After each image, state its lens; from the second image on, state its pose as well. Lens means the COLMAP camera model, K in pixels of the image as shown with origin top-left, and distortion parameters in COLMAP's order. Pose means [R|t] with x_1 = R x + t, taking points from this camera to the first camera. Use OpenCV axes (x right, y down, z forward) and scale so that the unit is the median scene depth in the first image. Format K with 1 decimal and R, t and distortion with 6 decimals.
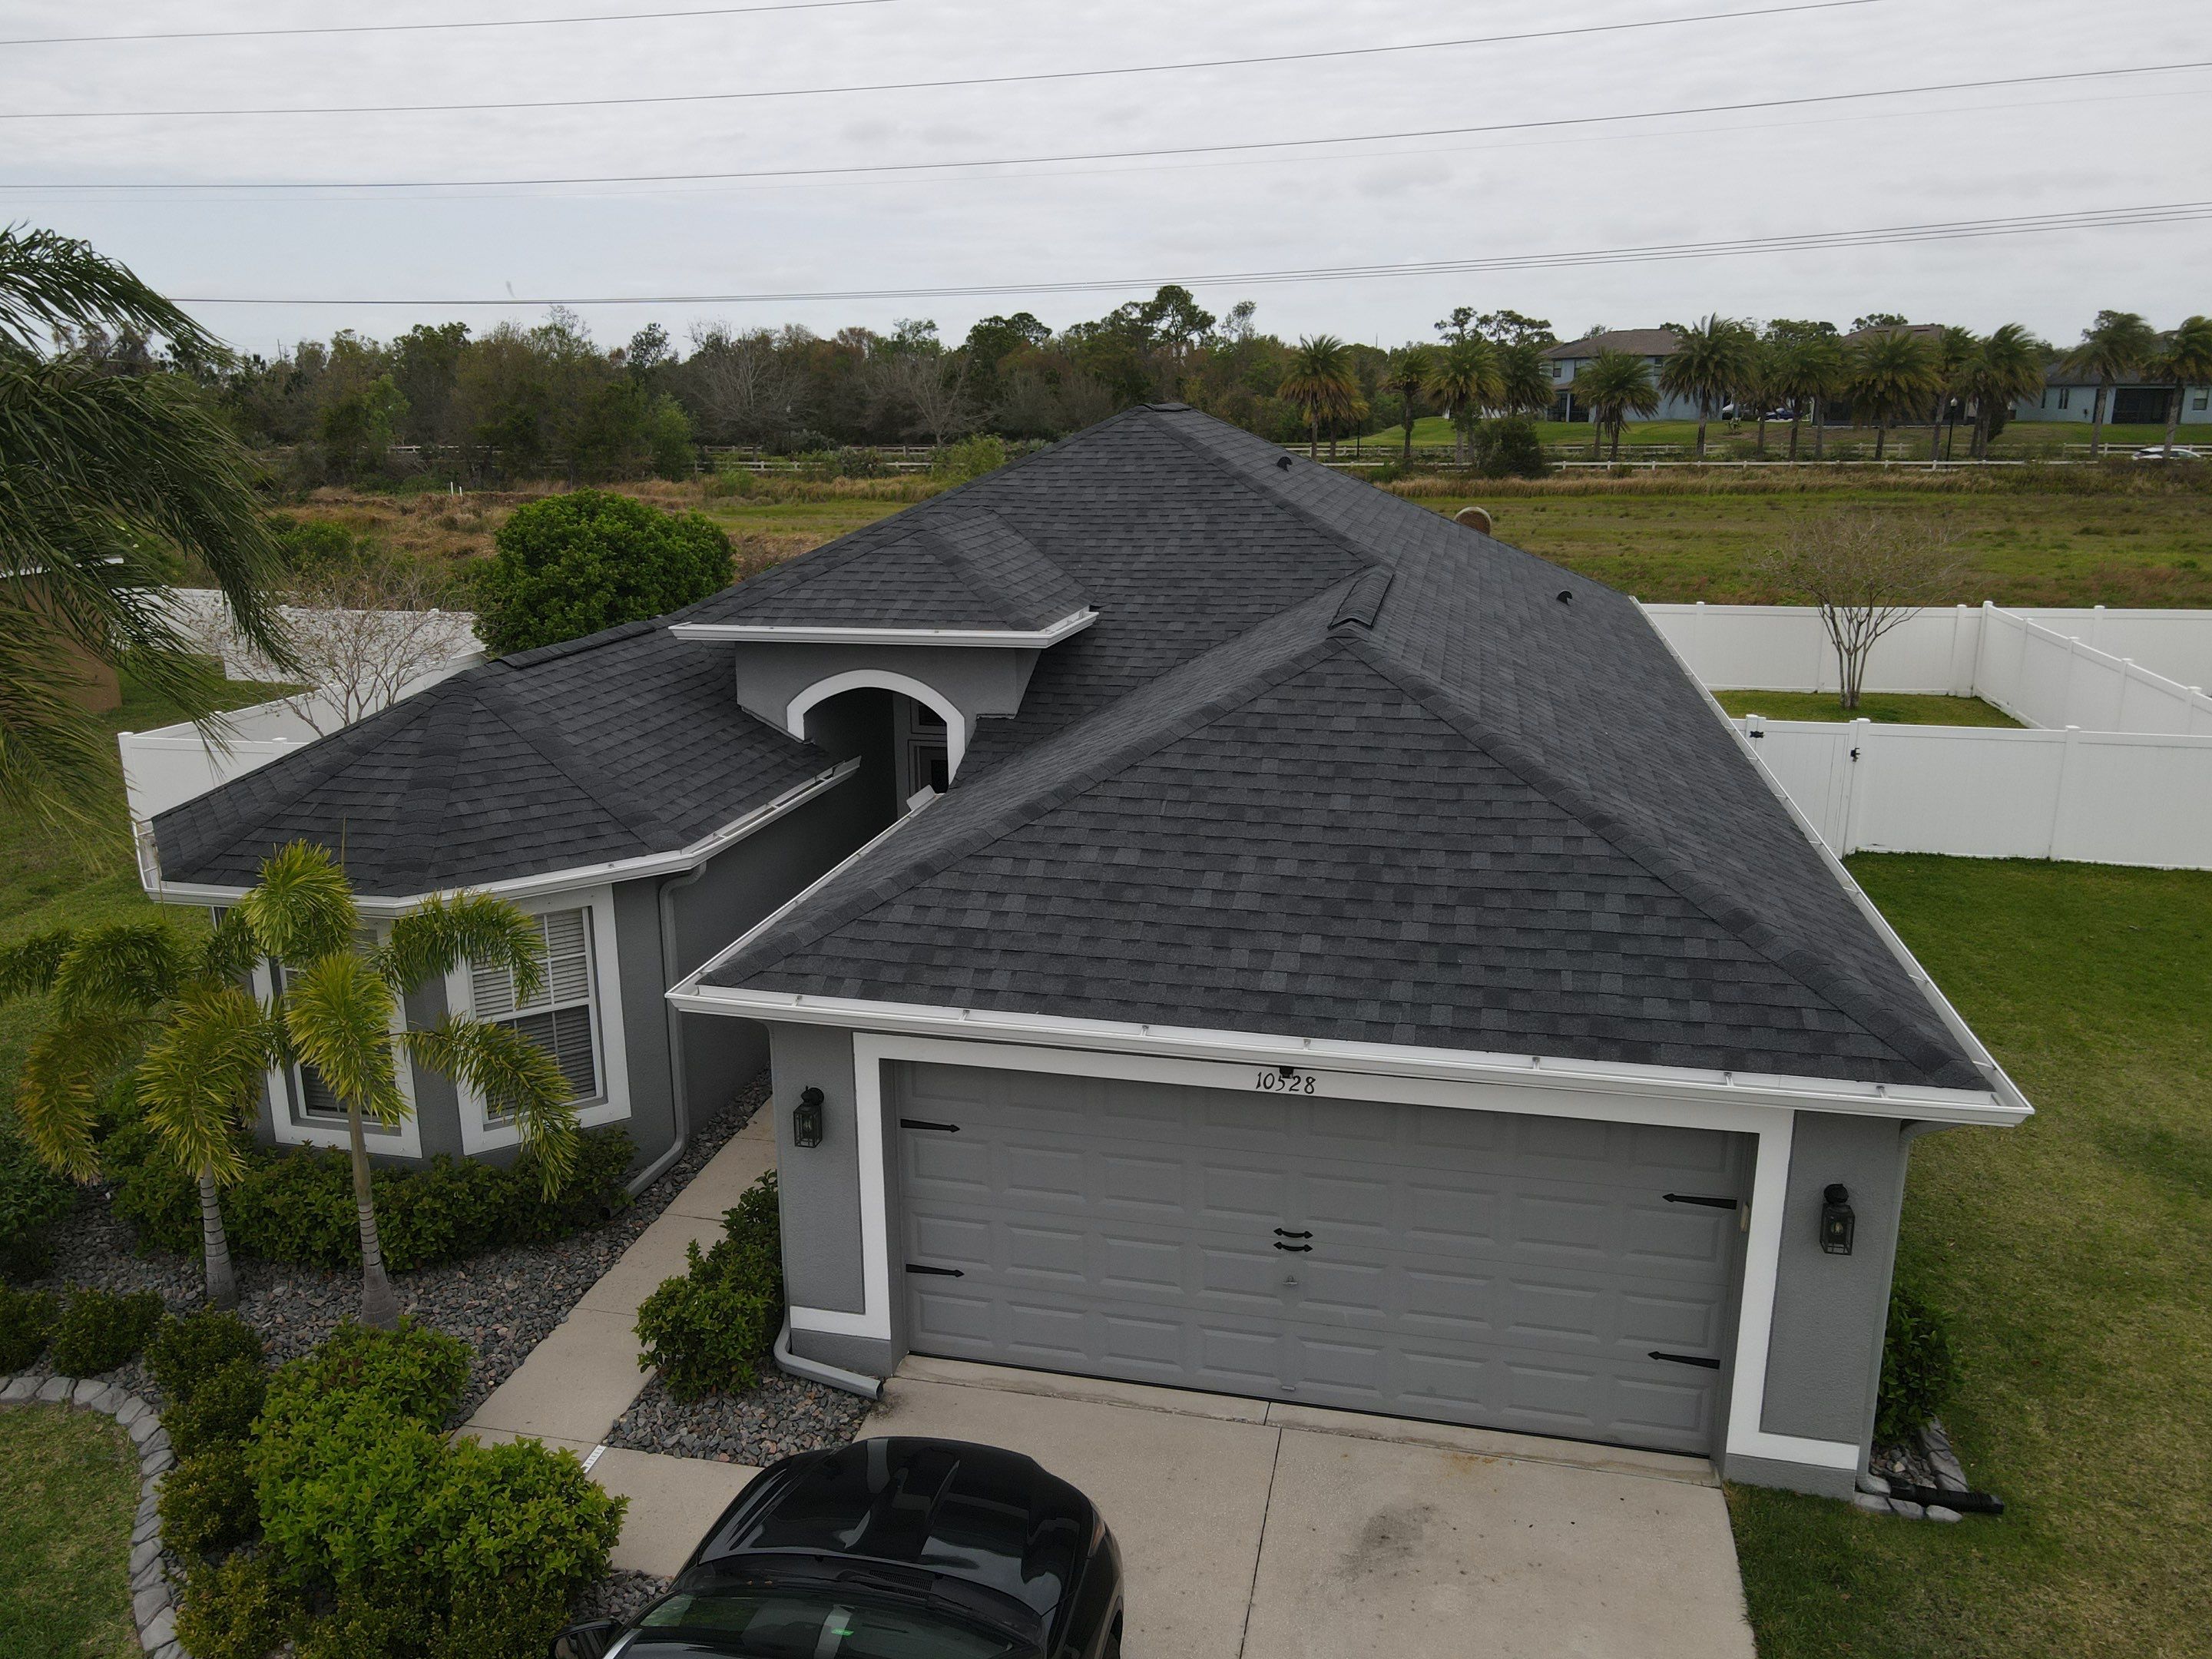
lens RADIAL K [[1621.1, 0, 1076.8], [0, 1621.1, 818.4], [0, 0, 1]] dist [-0.001972, 0.027359]
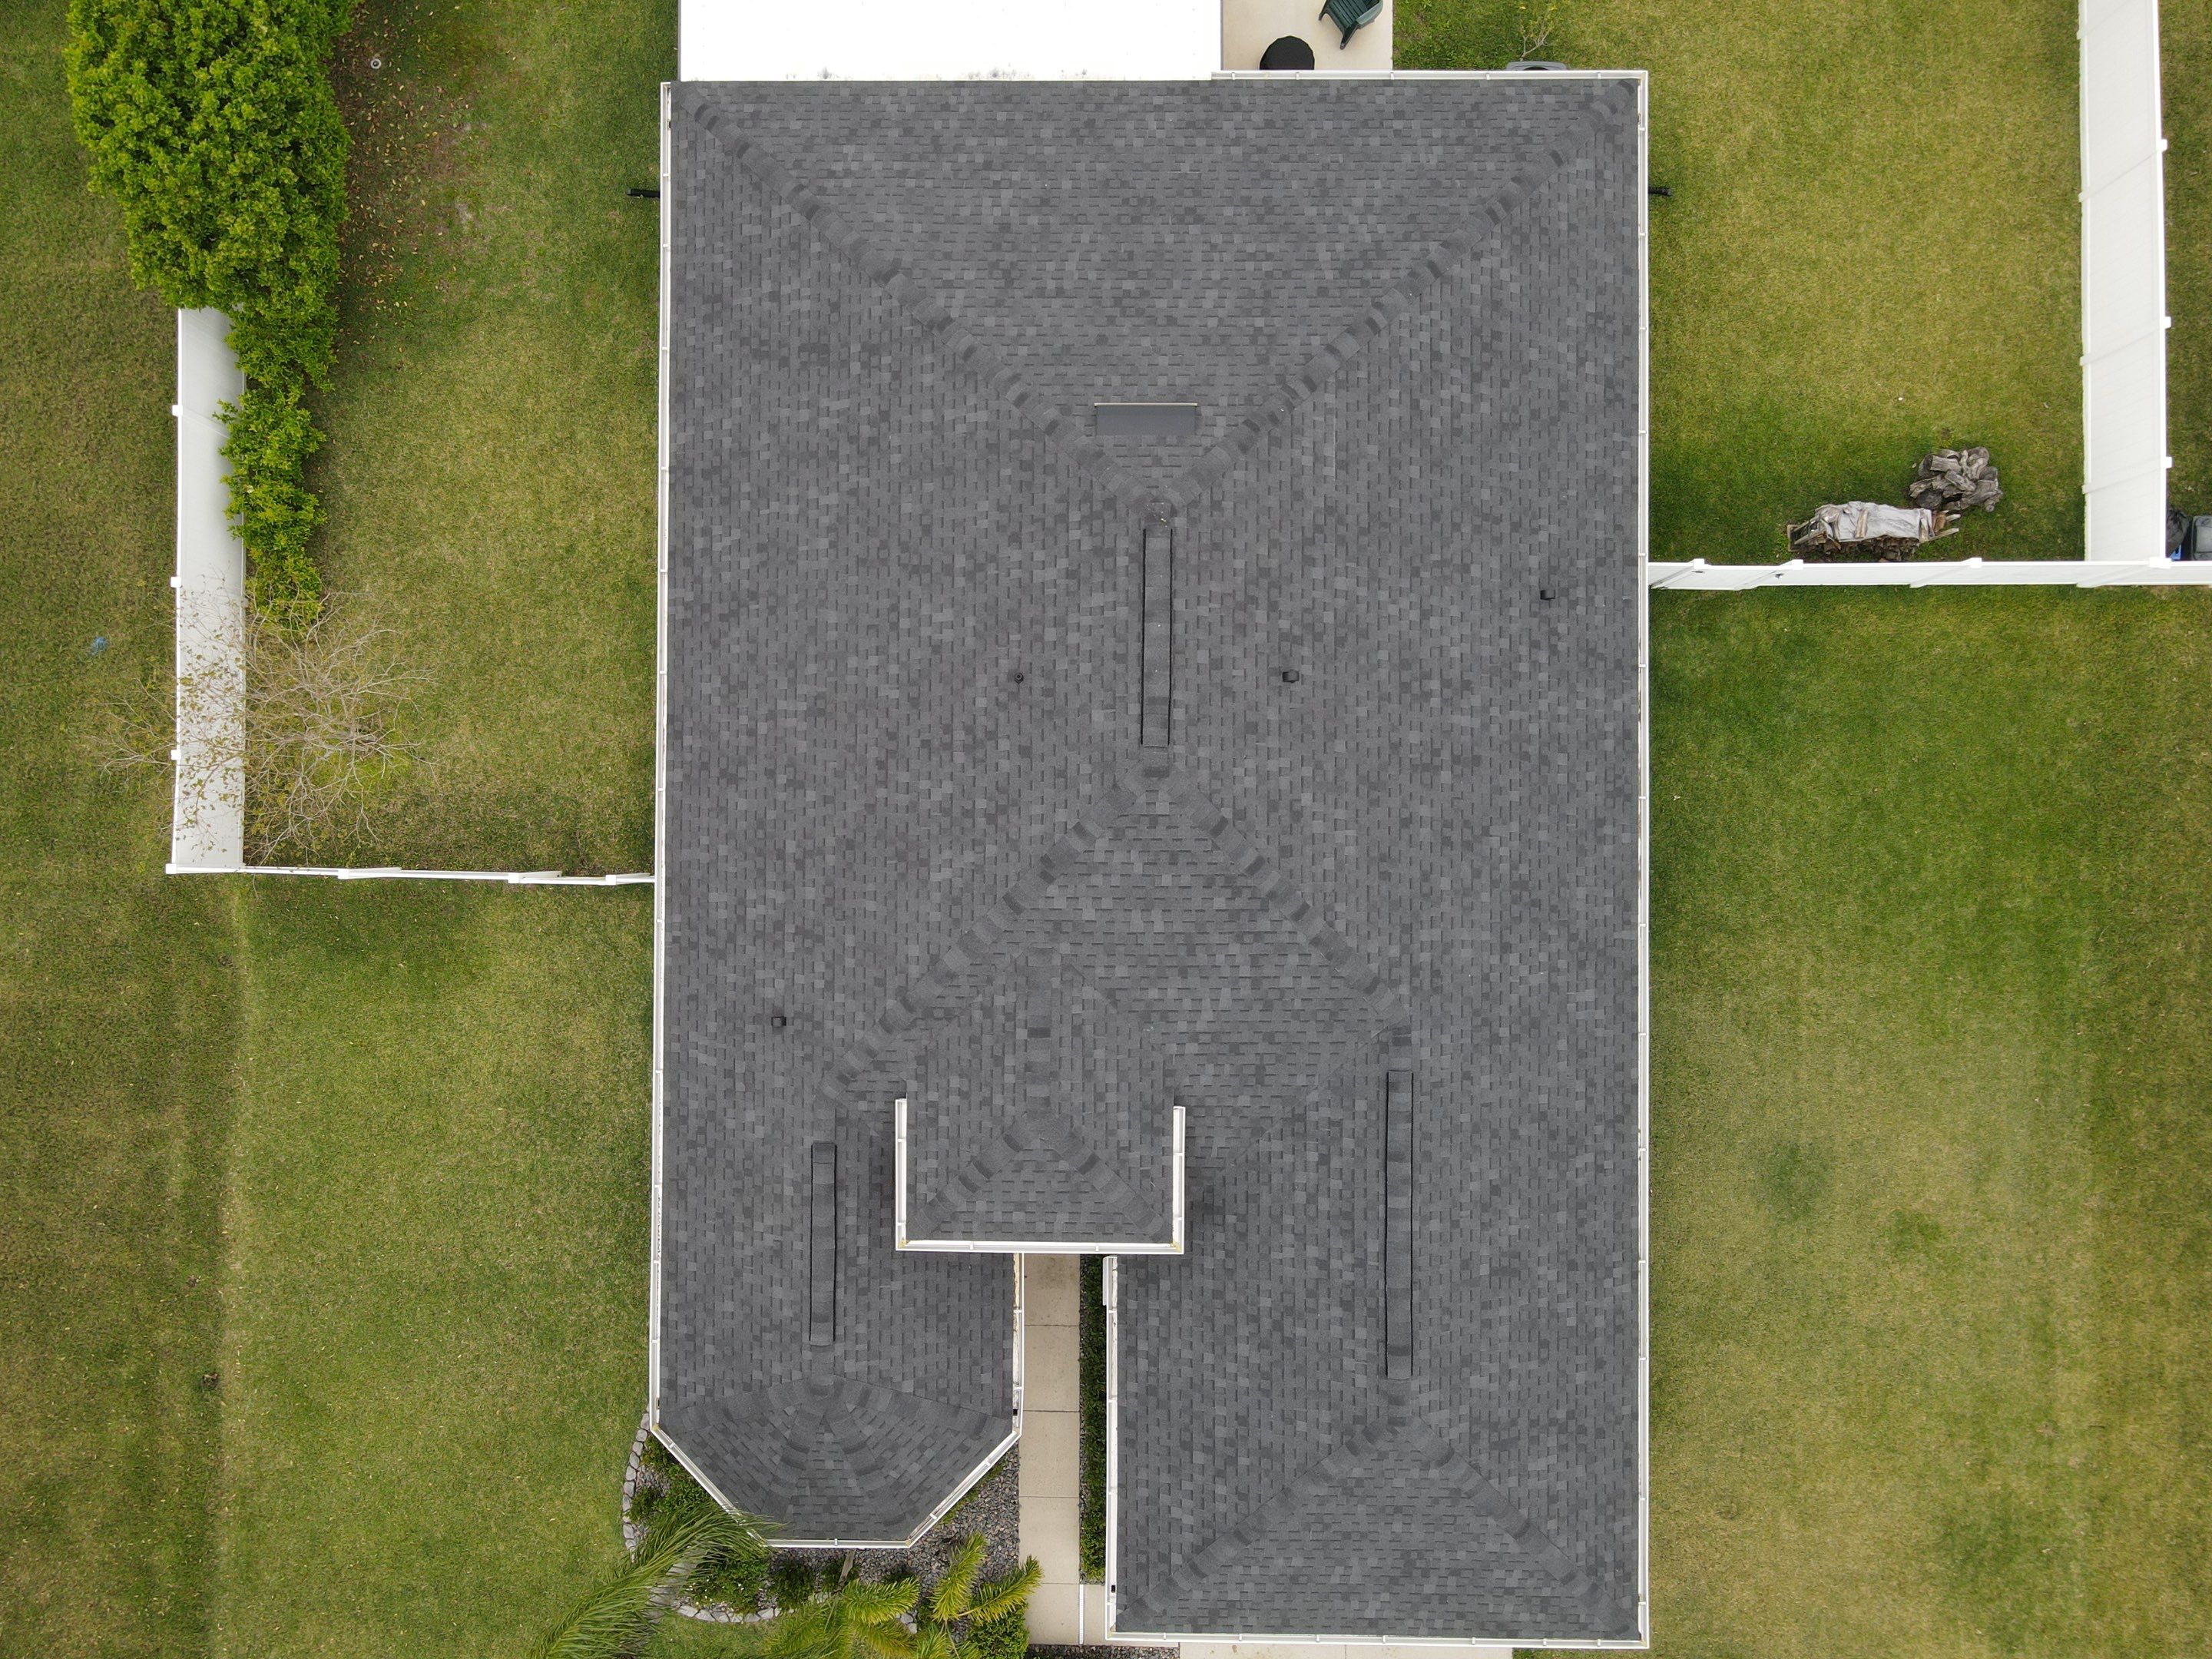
lens RADIAL K [[1621.1, 0, 1083.4], [0, 1621.1, 820.8], [0, 0, 1]] dist [-0.001972, 0.027359]
pose [[0.974161, -0.225836, -0.002878, -0.010583], [0.064267, 0.264957, 0.962116, -1.489849], [-0.216518, -0.937441, 0.272625, 0.906556]]
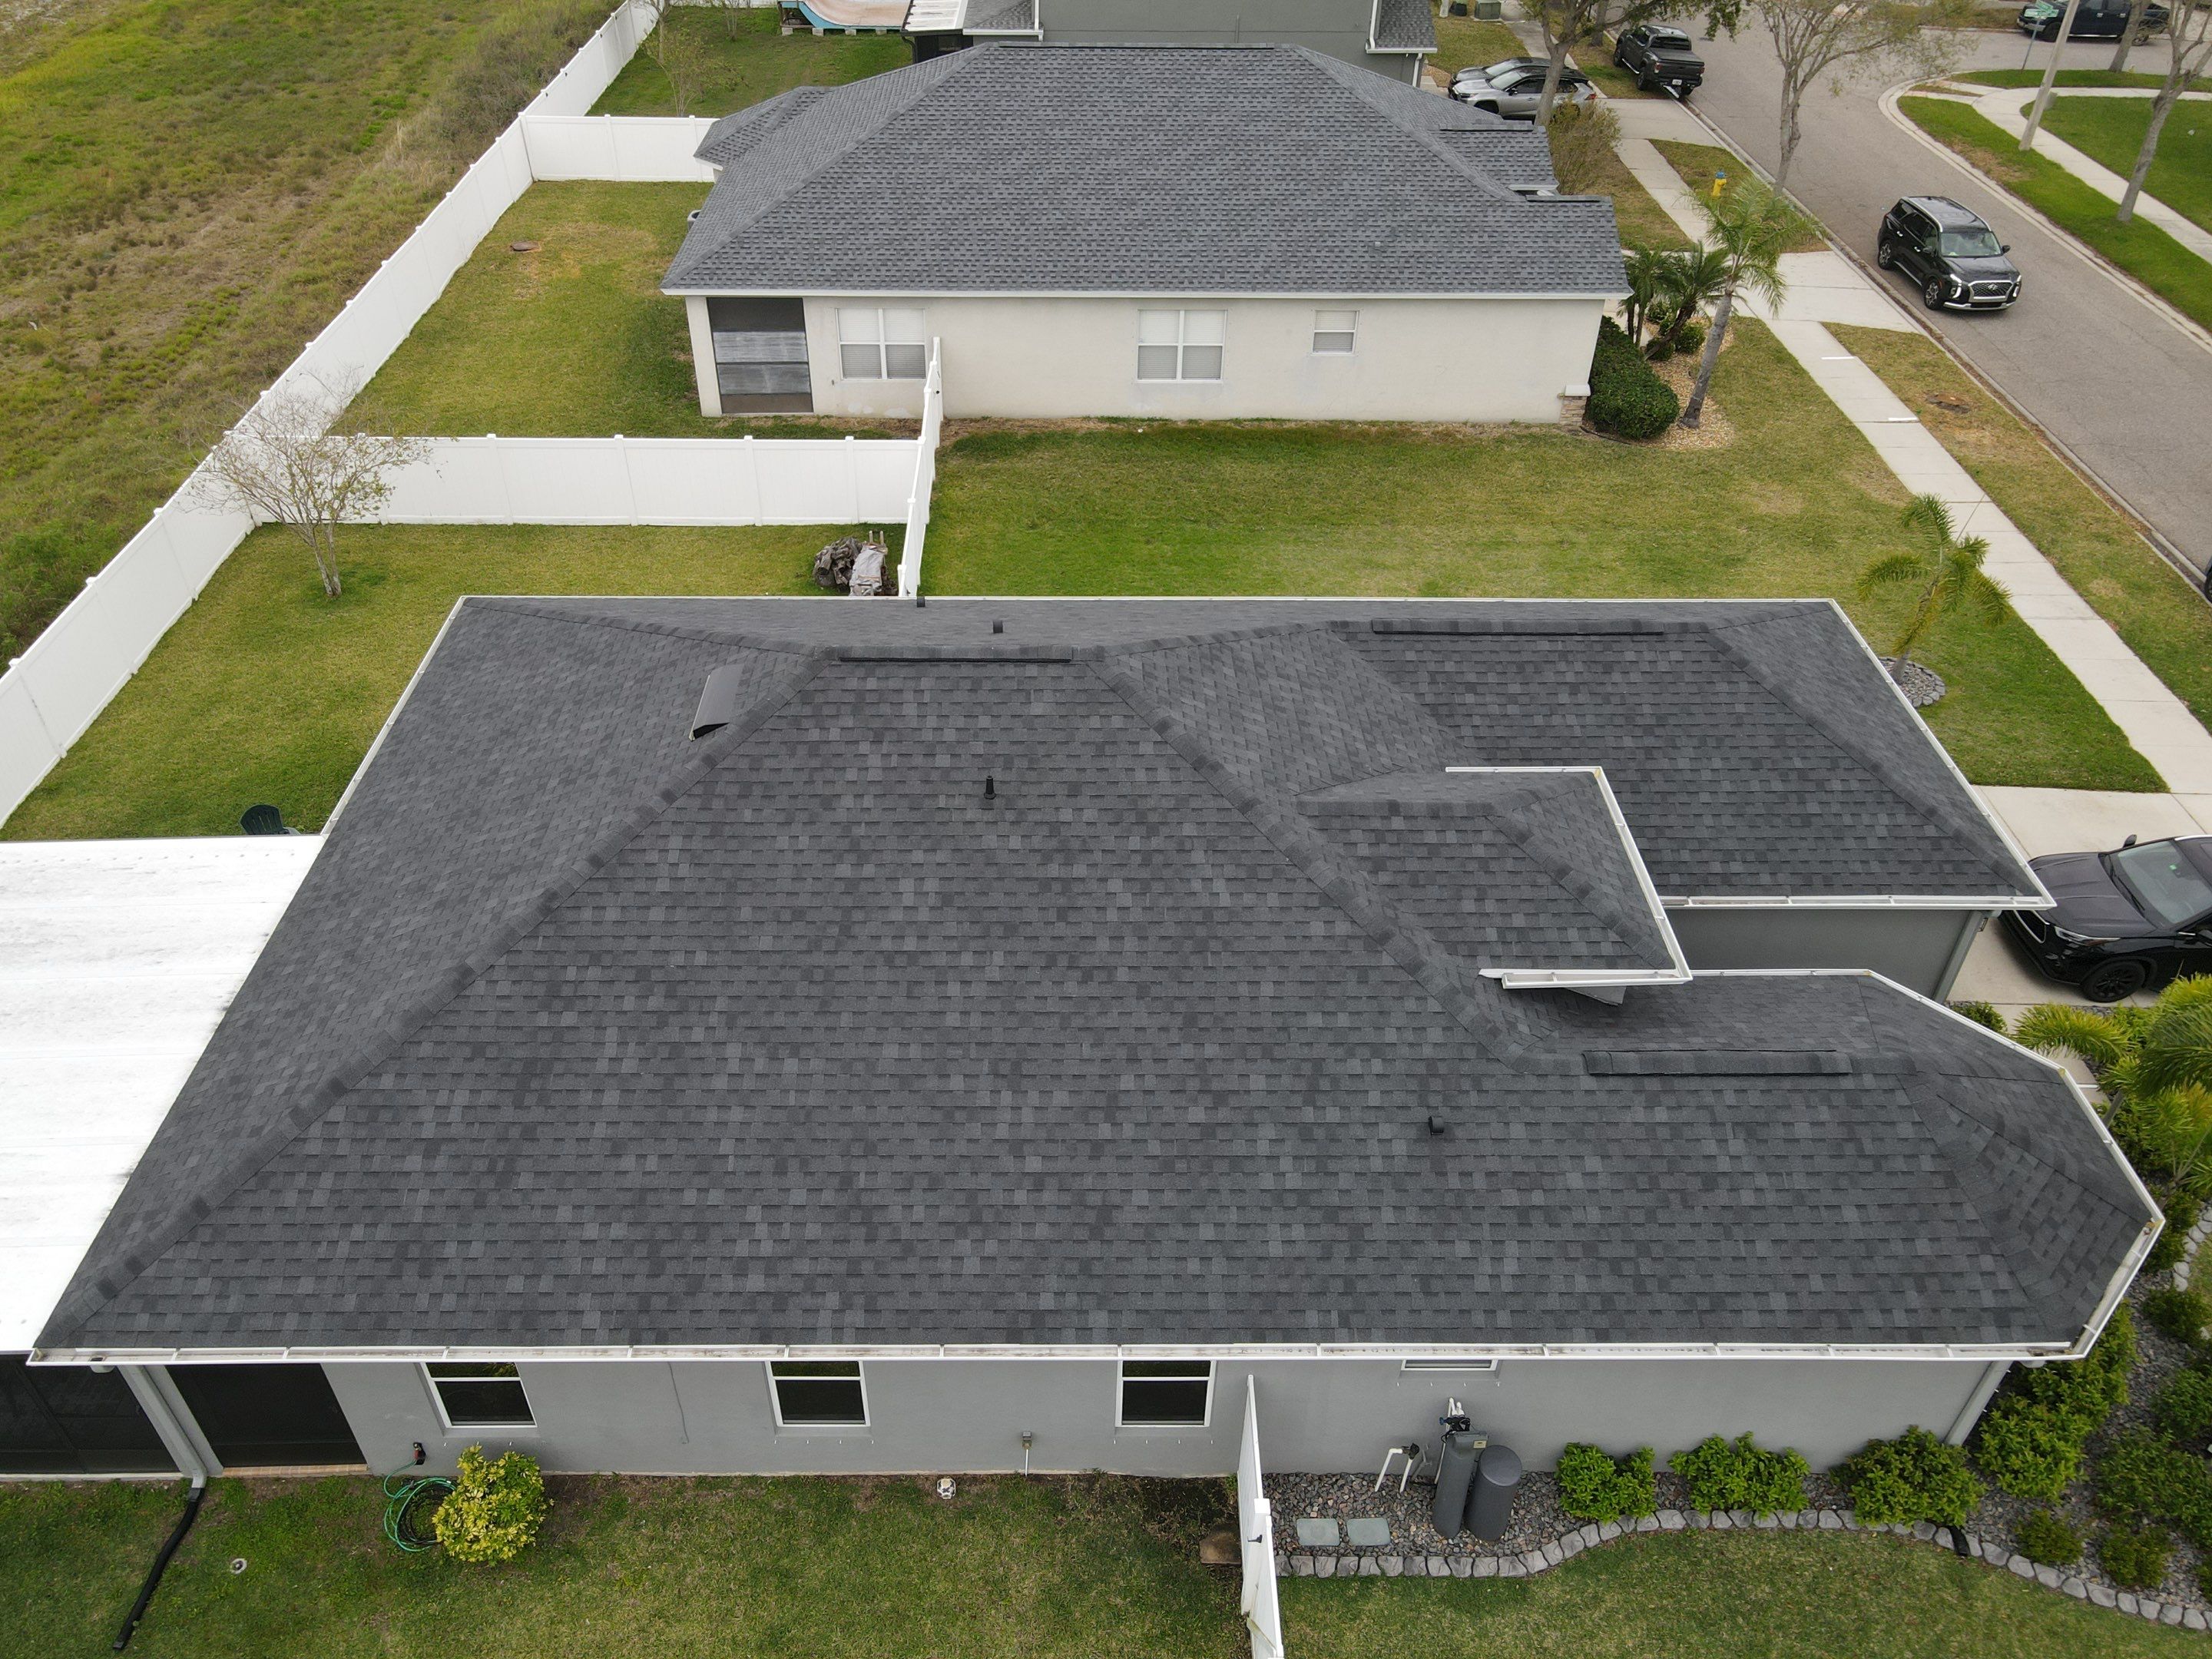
lens RADIAL K [[1621.1, 0, 1078.5], [0, 1621.1, 823.7], [0, 0, 1]] dist [-0.001972, 0.027359]
pose [[-0.237648, -0.593704, 0.768790, -0.912898], [0.243169, 0.729900, 0.638839, -0.975230], [-0.940421, 0.338765, -0.029089, 1.351408]]
